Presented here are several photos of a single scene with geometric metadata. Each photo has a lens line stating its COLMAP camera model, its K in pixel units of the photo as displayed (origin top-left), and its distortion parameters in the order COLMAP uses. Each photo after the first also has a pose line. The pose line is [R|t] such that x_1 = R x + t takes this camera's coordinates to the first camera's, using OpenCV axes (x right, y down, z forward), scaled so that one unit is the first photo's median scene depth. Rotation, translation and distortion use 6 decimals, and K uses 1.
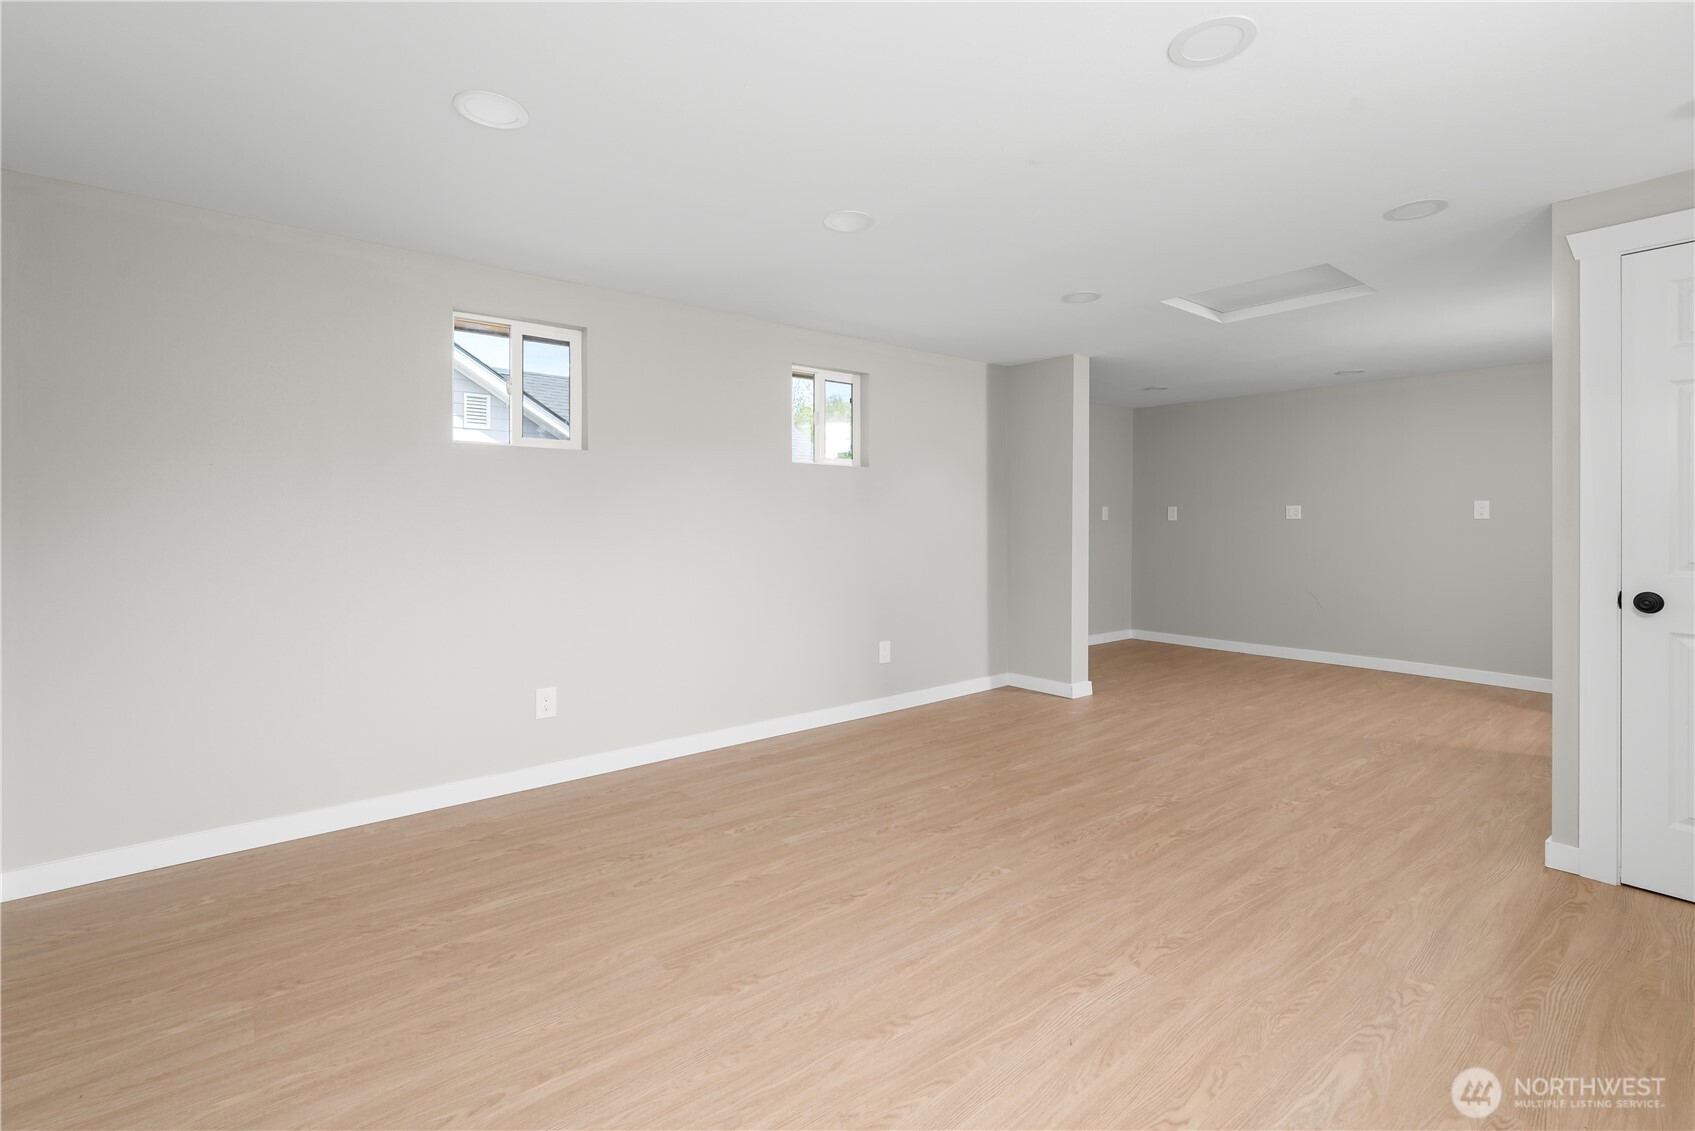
lens RADIAL K [[761.6, 0, 884.7], [0, 761.6, 513.0], [0, 0, 1]] dist [-0.003830, 0.001987]
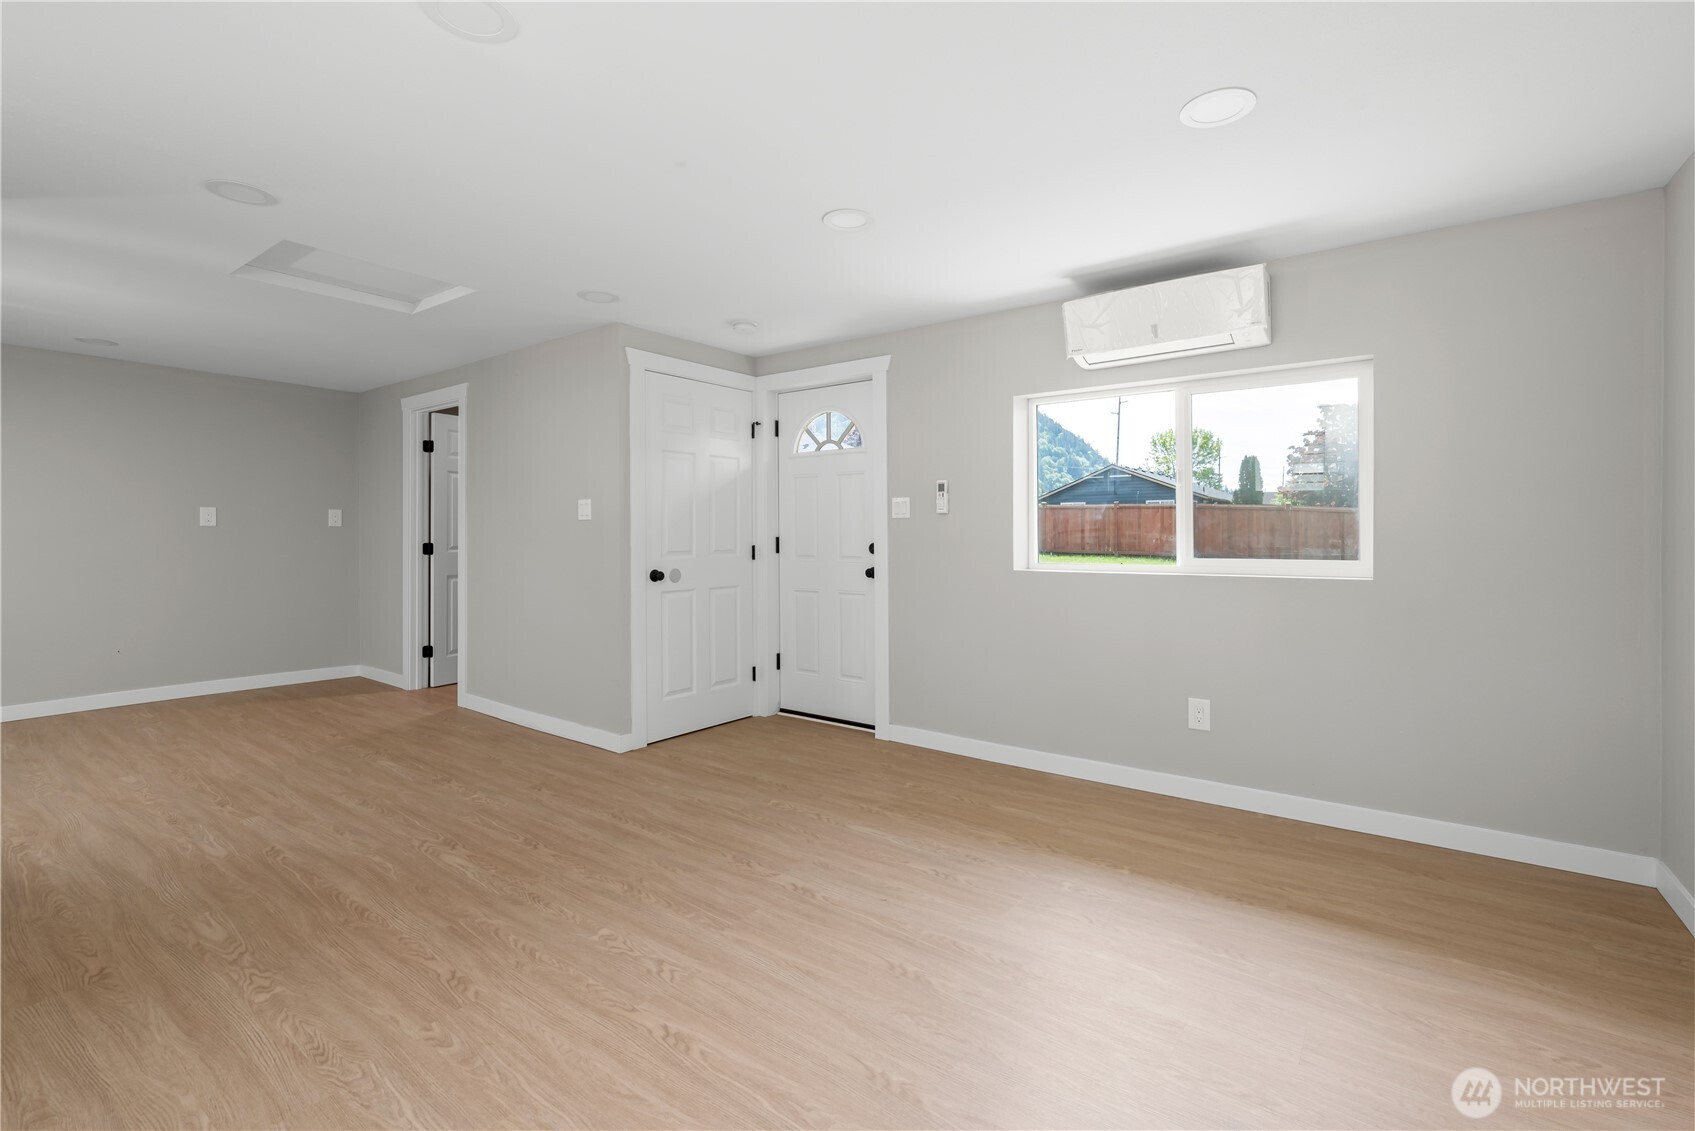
lens RADIAL K [[761.6, 0, 831.1], [0, 761.6, 568.9], [0, 0, 1]] dist [-0.003830, 0.001987]
pose [[-0.205990, -0.051973, 0.977173, -0.710249], [-0.009903, 0.998648, 0.051028, 0.012158], [-0.978504, 0.000834, -0.206226, 0.917720]]
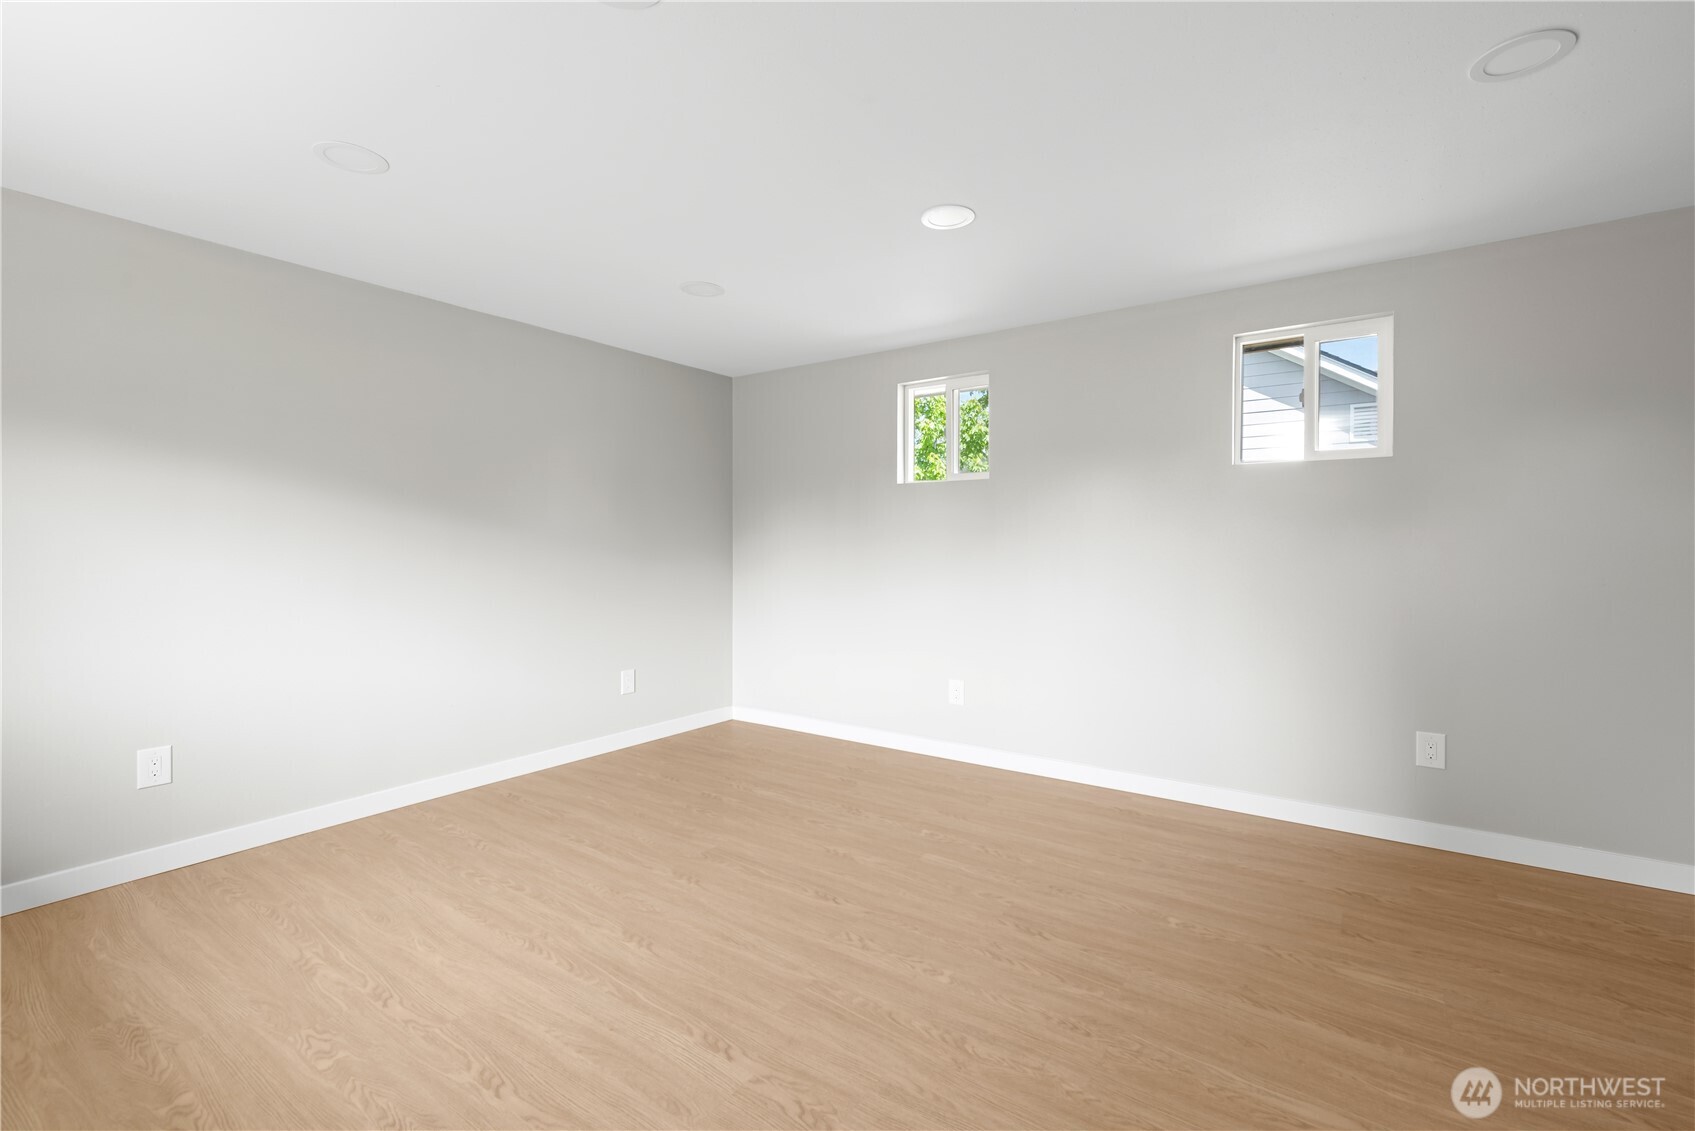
lens RADIAL K [[761.6, 0, 839.6], [0, 761.6, 552.0], [0, 0, 1]] dist [-0.003830, 0.001987]
pose [[0.236836, 0.009952, -0.971499, 0.892540], [0.010813, 0.999859, 0.012878, 0.012990], [0.971489, -0.013554, 0.236695, 0.706671]]
